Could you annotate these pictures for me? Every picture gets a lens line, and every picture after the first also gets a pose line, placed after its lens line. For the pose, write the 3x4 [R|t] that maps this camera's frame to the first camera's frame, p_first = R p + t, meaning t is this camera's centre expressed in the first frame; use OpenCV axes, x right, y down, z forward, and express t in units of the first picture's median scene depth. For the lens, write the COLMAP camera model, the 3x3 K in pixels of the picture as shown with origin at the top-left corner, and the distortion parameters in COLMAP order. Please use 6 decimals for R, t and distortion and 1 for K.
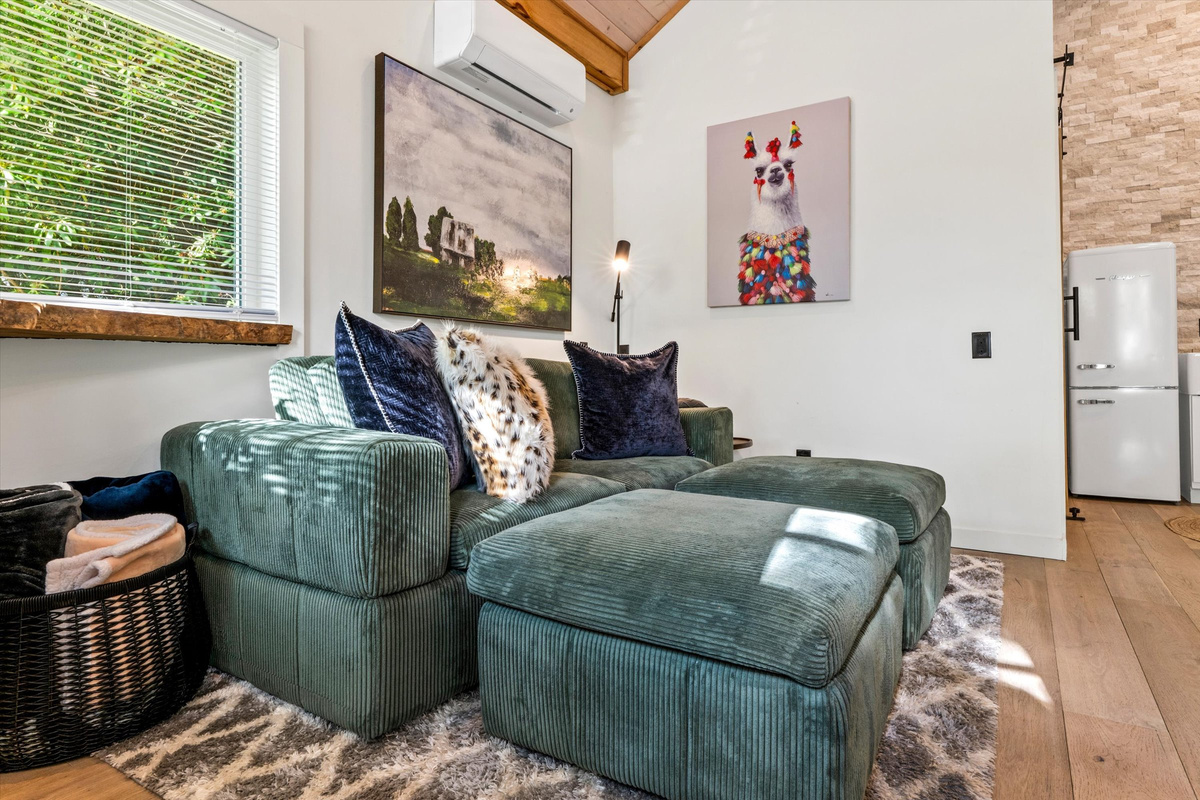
lens RADIAL K [[693.4, 0, 533.9], [0, 693.4, 381.1], [0, 0, 1]] dist [0.001974, -0.002119]
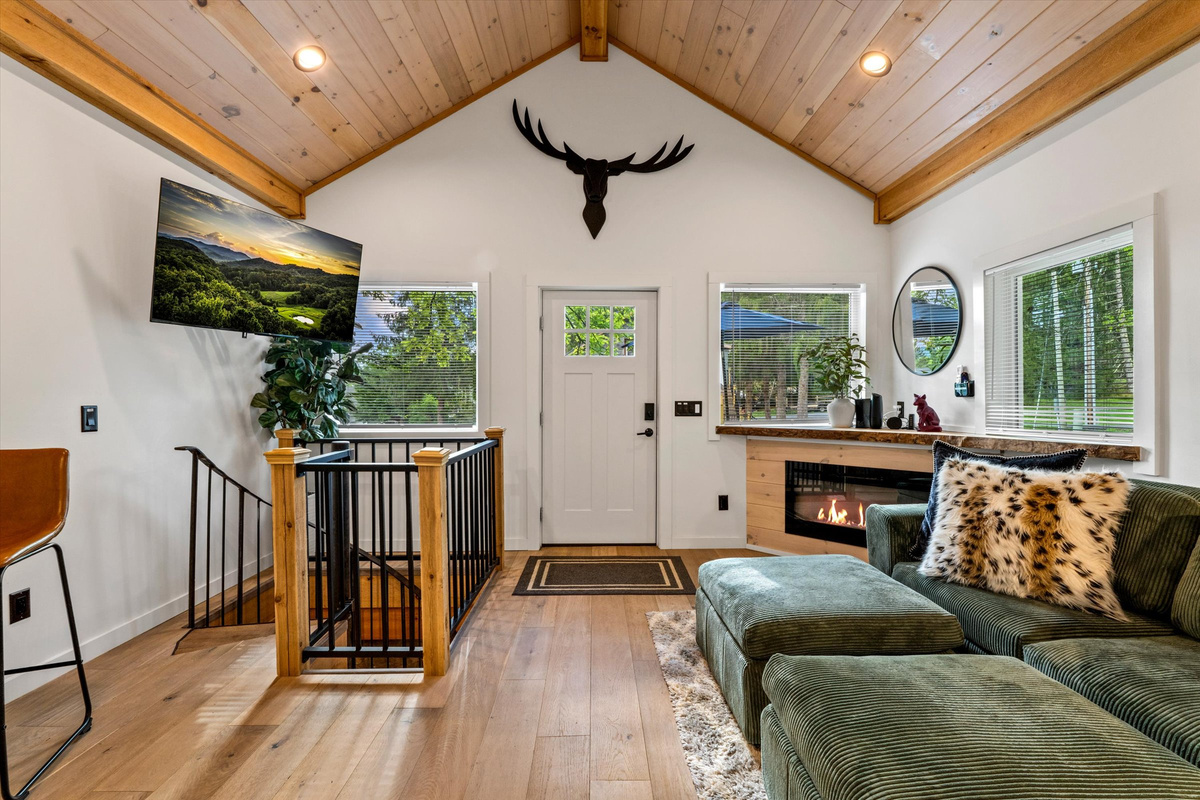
lens RADIAL K [[517.7, 0, 588.5], [0, 517.7, 405.6], [0, 0, 1]] dist [0.003262, -0.001161]
pose [[-0.825376, 0.018908, -0.564267, 0.809780], [0.018412, 0.999809, 0.006569, -0.145085], [0.564283, -0.004967, -0.825566, 0.986887]]
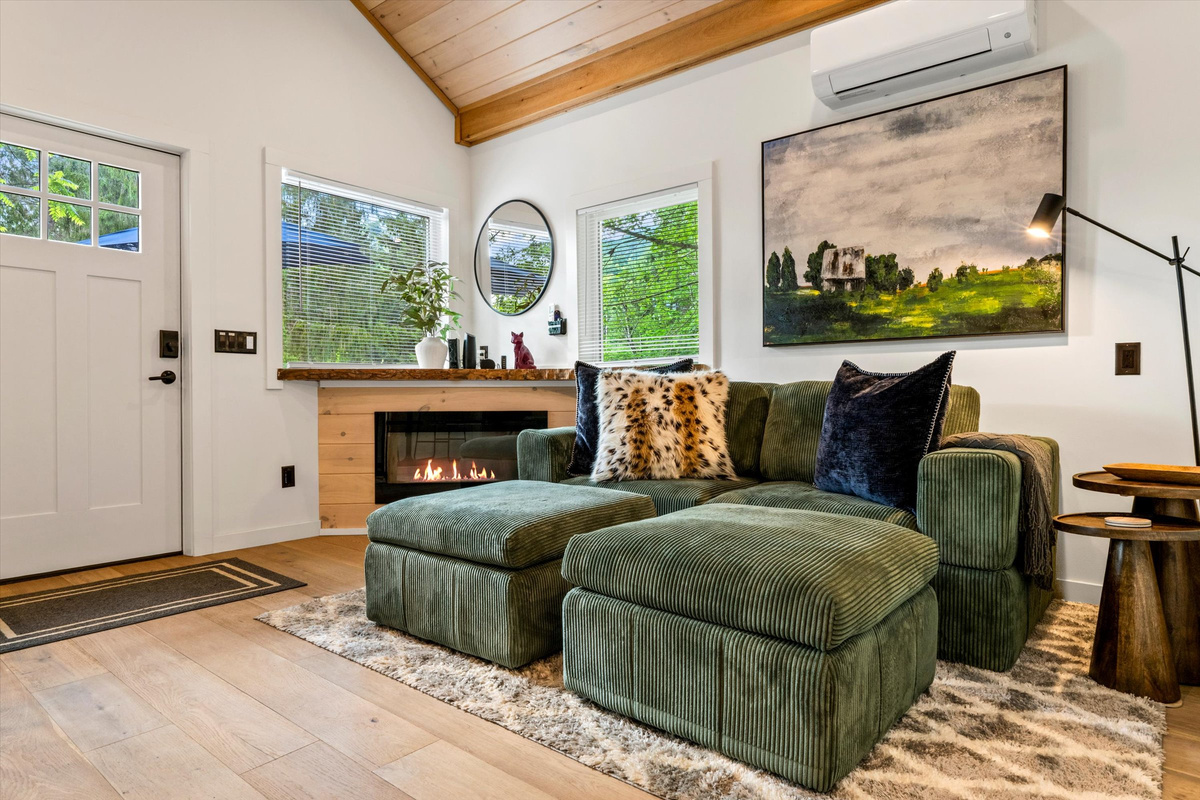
lens RADIAL K [[693.4, 0, 598.5], [0, 693.4, 398.2], [0, 0, 1]] dist [0.001974, -0.002119]
pose [[-0.113991, 0.026706, -0.993123, 0.992822], [0.011789, 0.999605, 0.025527, -0.036667], [0.993412, -0.008798, -0.114261, 0.767182]]
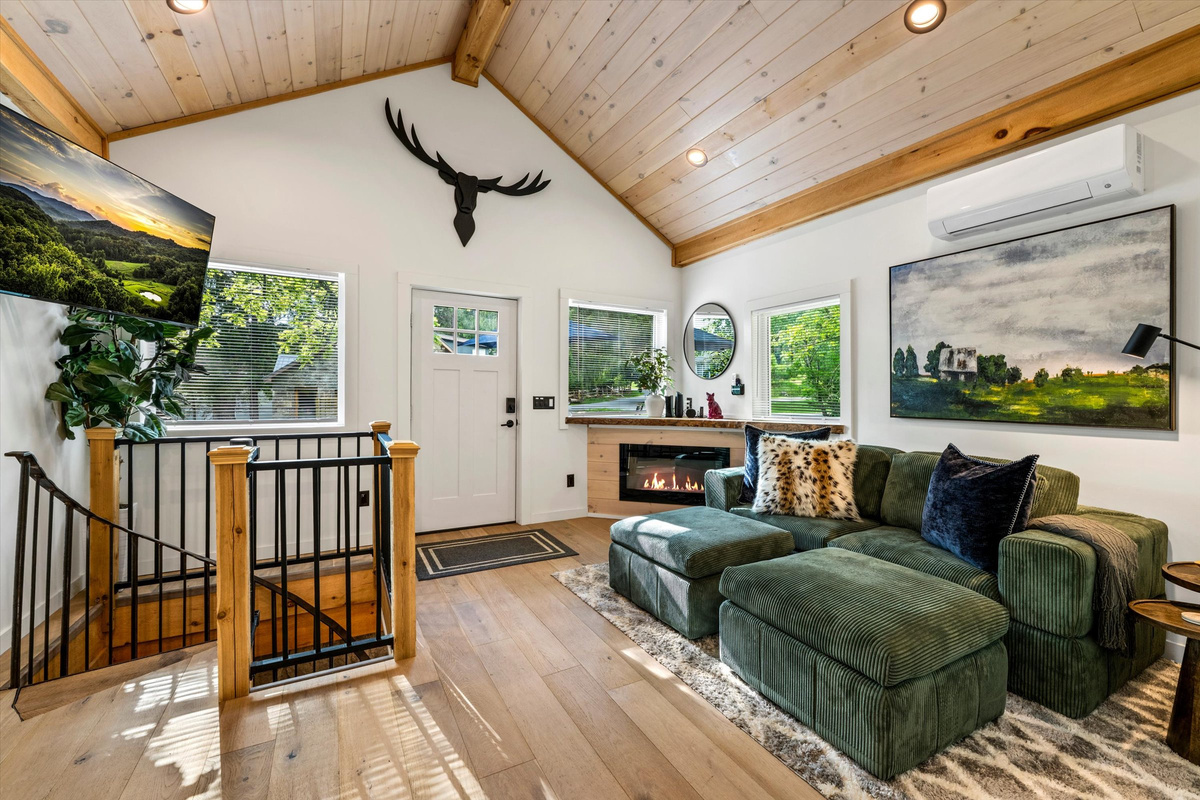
lens RADIAL K [[481.8, 0, 592.3], [0, 481.8, 395.0], [0, 0, 1]] dist [0.000487, -0.000029]
pose [[-0.476610, 0.009732, -0.879061, 1.087243], [0.010166, 0.999933, 0.005558, -0.154096], [0.879056, -0.006288, -0.476677, 0.836393]]
